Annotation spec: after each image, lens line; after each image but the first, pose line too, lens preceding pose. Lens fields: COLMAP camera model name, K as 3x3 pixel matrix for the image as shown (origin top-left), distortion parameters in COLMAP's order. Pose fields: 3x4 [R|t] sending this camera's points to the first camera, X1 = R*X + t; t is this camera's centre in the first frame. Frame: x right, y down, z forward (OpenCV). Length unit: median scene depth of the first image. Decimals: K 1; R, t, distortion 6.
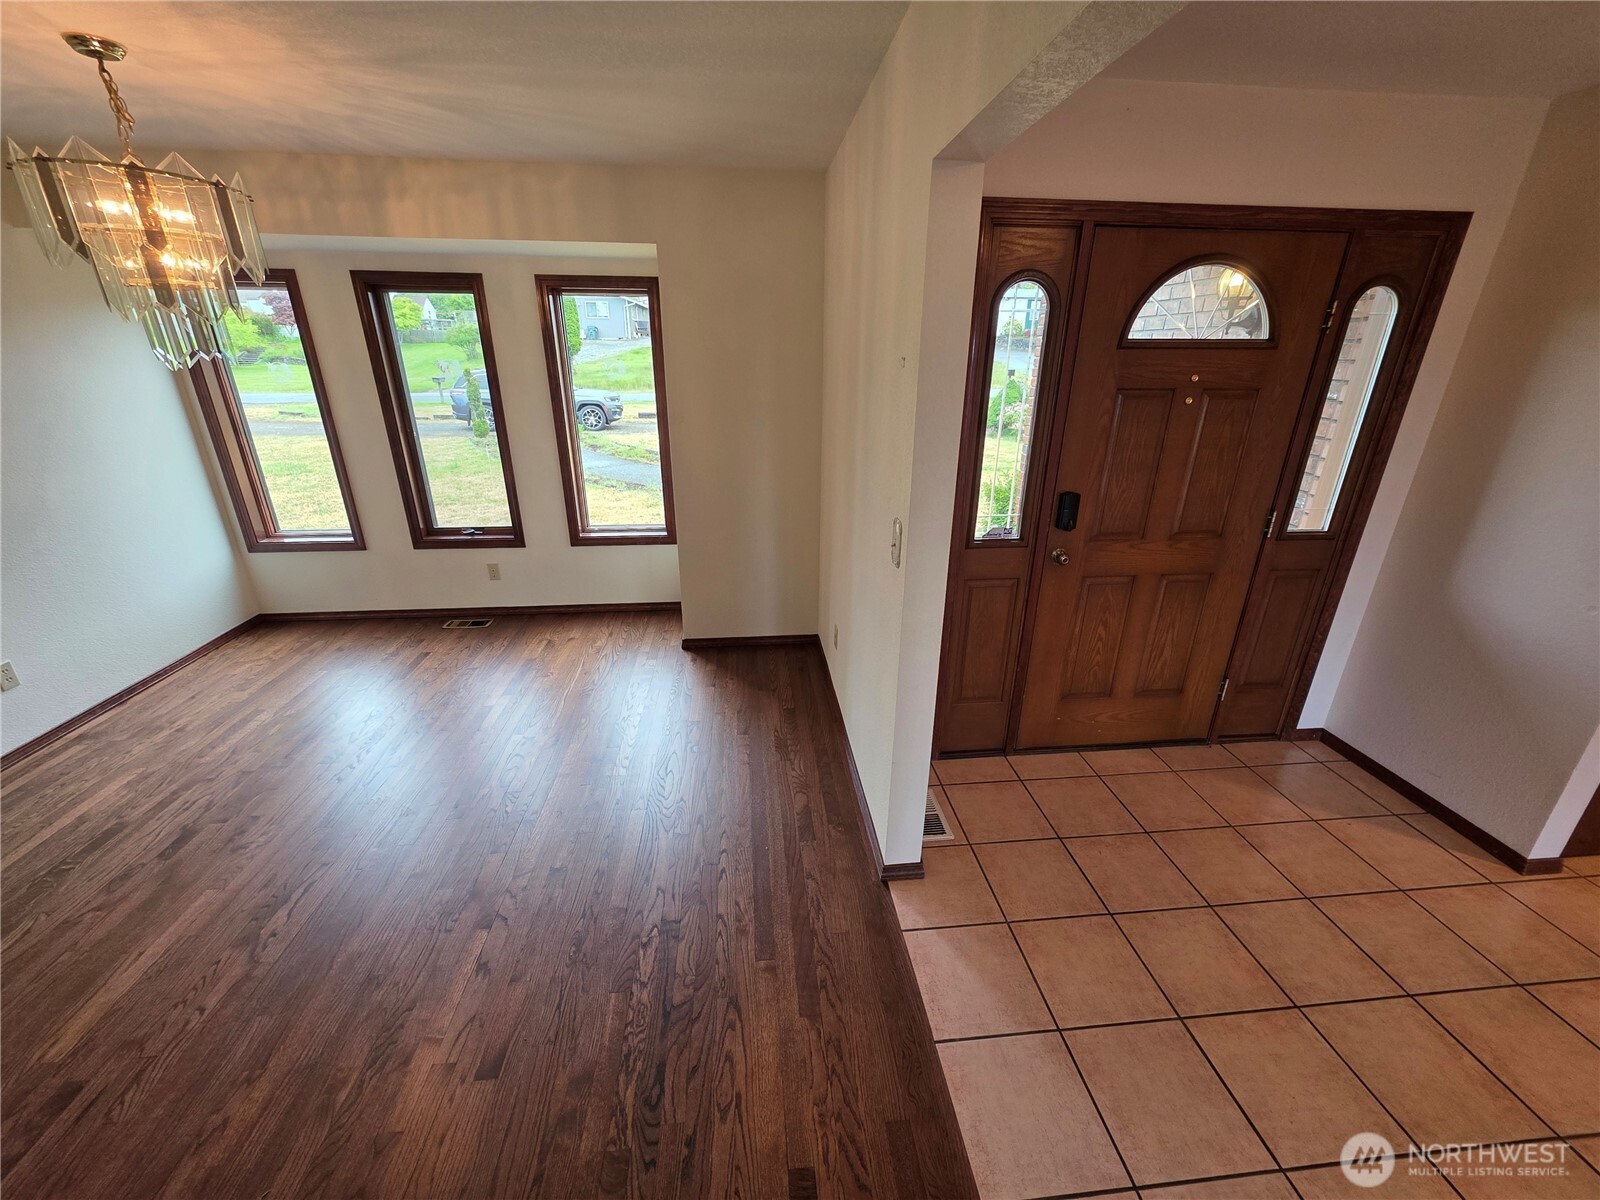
lens RADIAL K [[642.8, 0, 803.5], [0, 642.8, 599.0], [0, 0, 1]] dist [0.008878, -0.000949]
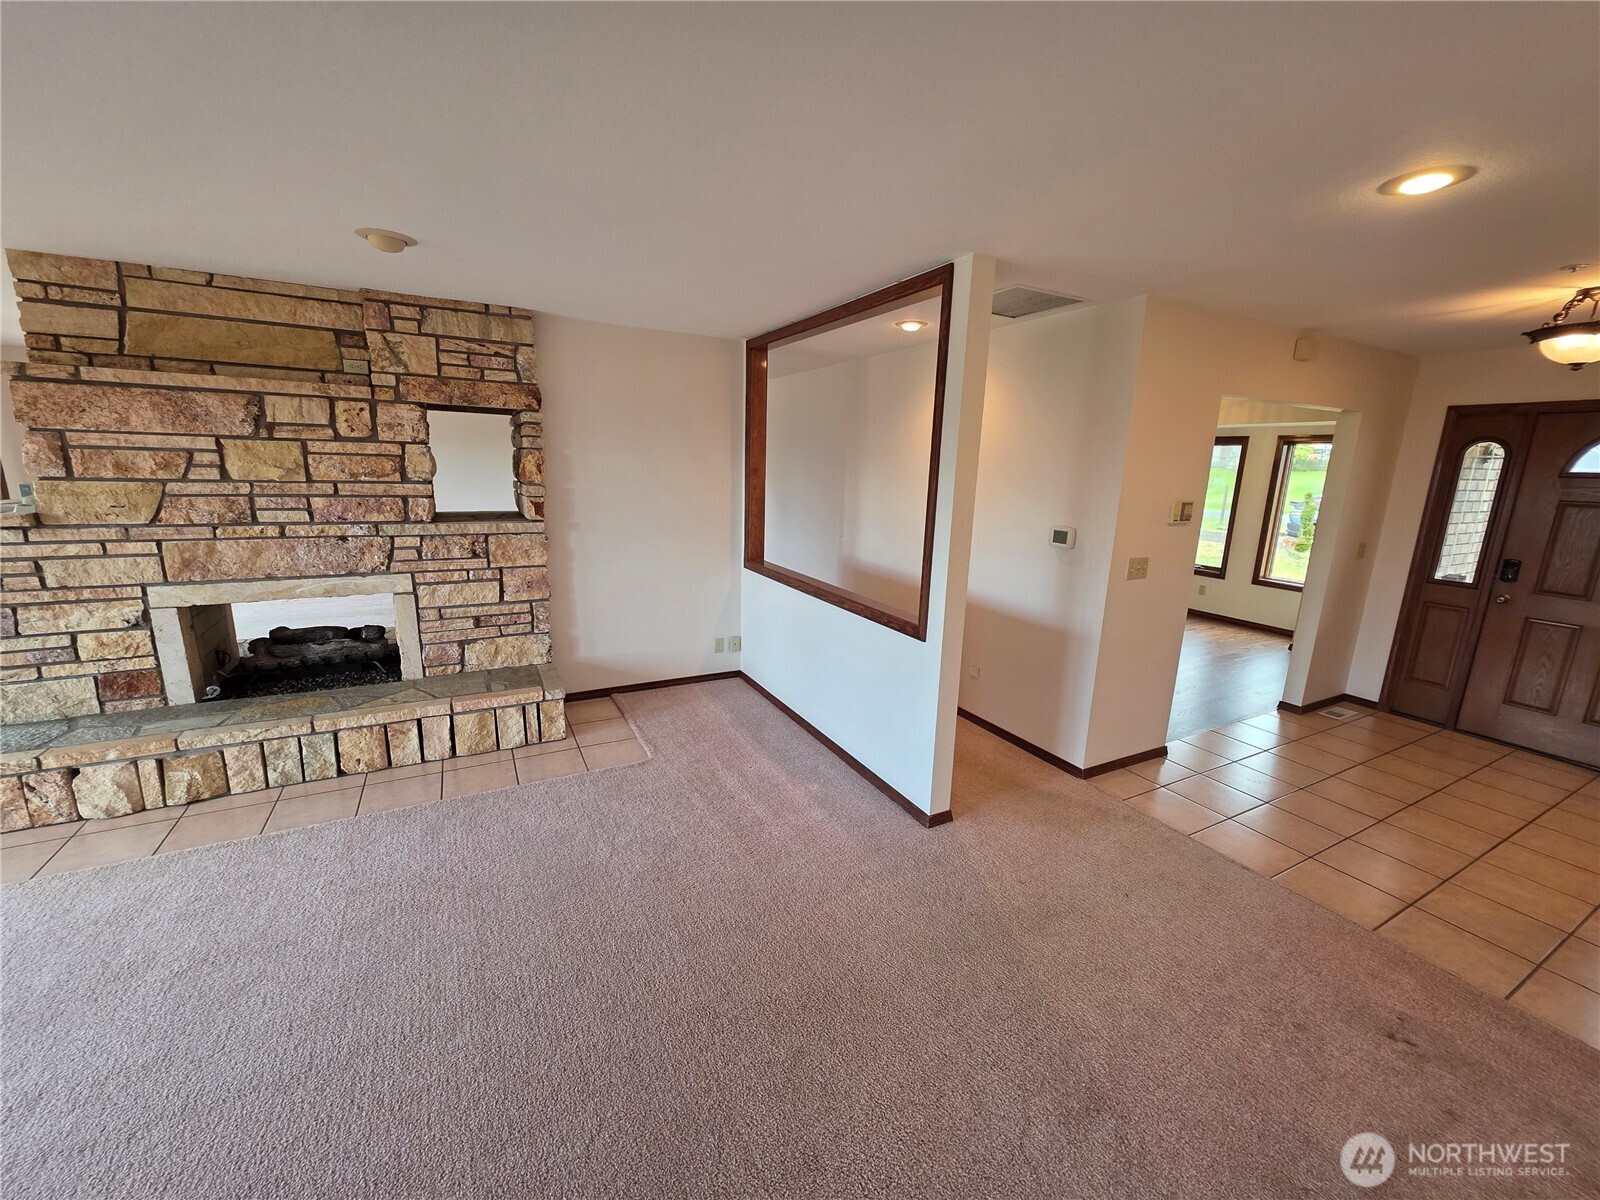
lens RADIAL K [[642.8, 0, 797.8], [0, 642.8, 599.4], [0, 0, 1]] dist [0.008878, -0.000949]
pose [[0.381761, 0.201842, -0.901953, 0.744246], [-0.363378, 0.930057, 0.054328, 0.305232], [0.849833, 0.307009, 0.428404, -0.748526]]
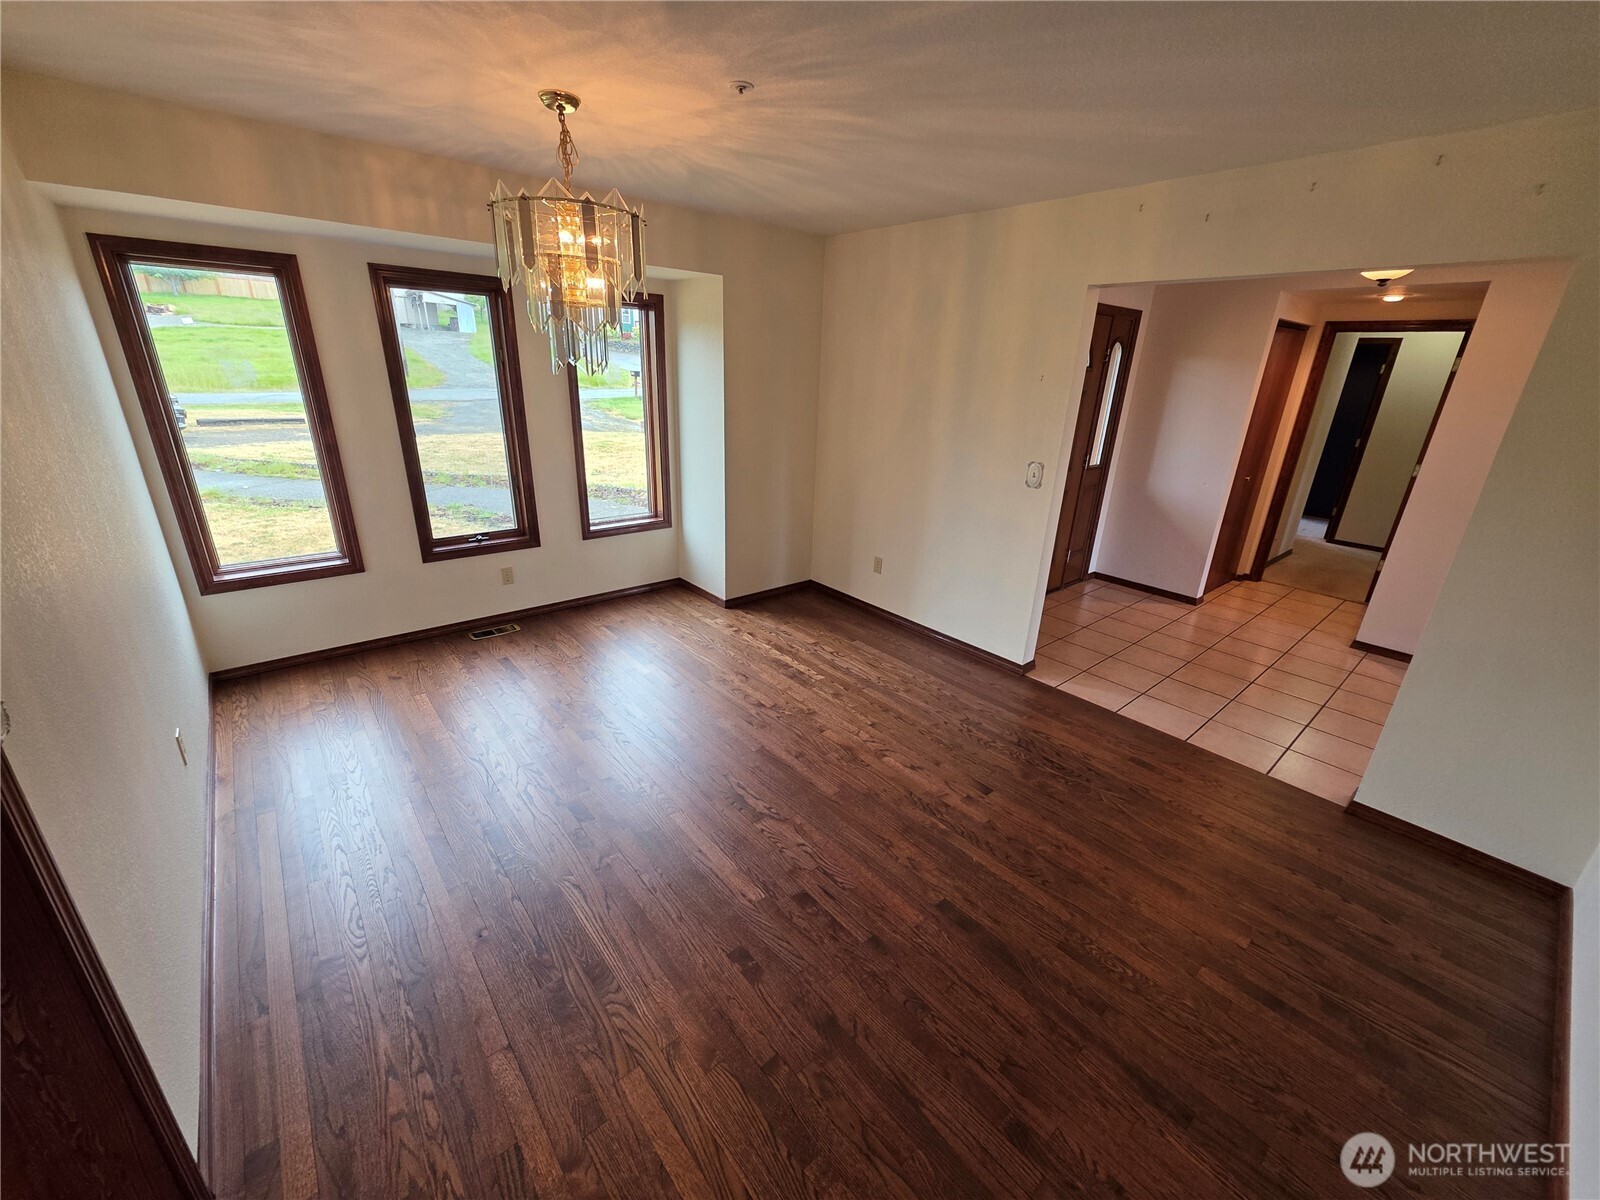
lens RADIAL K [[642.8, 0, 798.2], [0, 642.8, 600.1], [0, 0, 1]] dist [0.008878, -0.000949]
pose [[0.816996, -0.174765, 0.549522, -0.688372], [0.175549, 0.983114, 0.051666, 0.022161], [-0.549272, 0.054257, 0.833880, -0.070101]]
